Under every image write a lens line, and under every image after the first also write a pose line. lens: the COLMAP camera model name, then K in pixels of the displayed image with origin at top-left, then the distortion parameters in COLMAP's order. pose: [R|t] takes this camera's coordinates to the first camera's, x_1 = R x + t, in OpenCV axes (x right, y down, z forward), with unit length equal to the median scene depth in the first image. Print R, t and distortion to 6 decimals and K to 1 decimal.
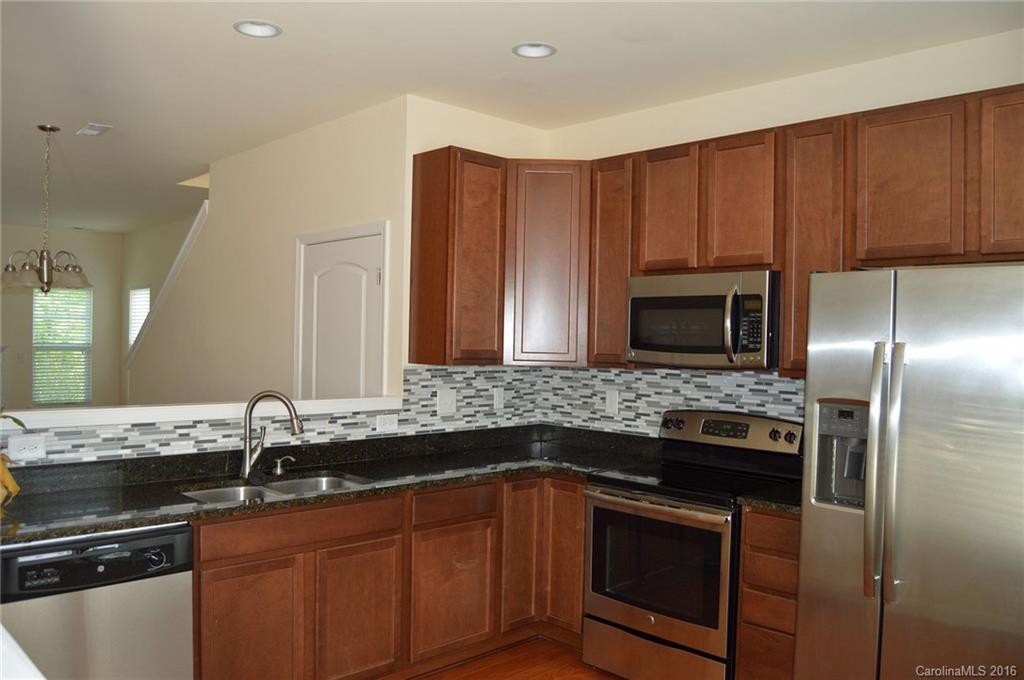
lens RADIAL K [[812.0, 0, 510.9], [0, 812.0, 339.6], [0, 0, 1]] dist [-0.063476, -0.002948]
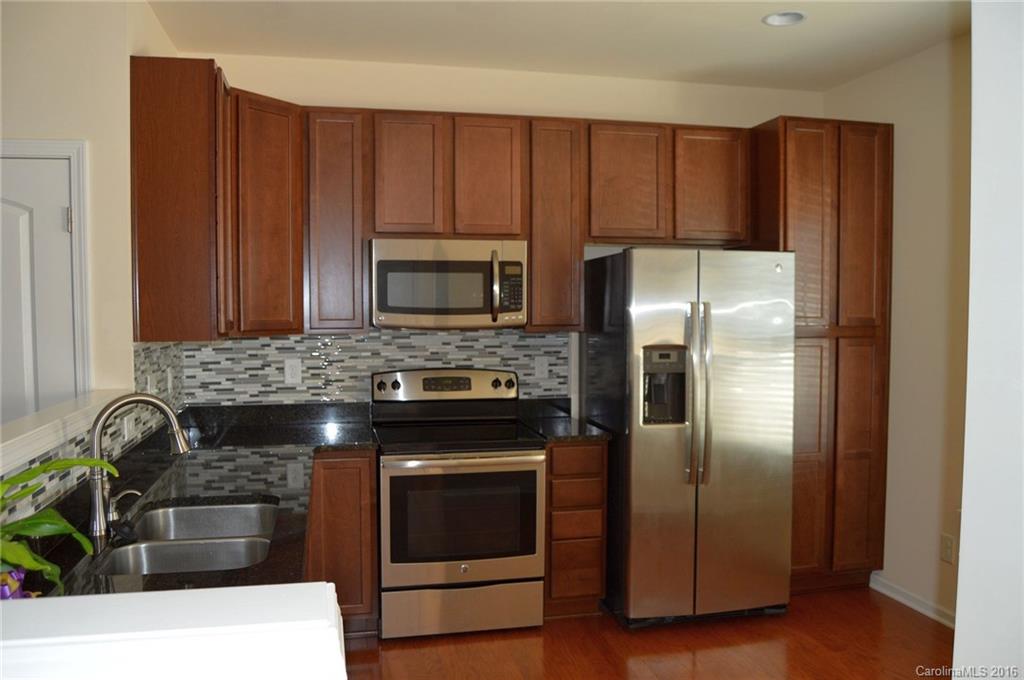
lens RADIAL K [[812.0, 0, 510.7], [0, 812.0, 340.5], [0, 0, 1]] dist [-0.063476, -0.002948]
pose [[0.523515, -0.059876, 0.849910, -0.585638], [0.011913, 0.997945, 0.062967, -0.014309], [-0.851933, -0.022839, 0.523152, 0.345788]]
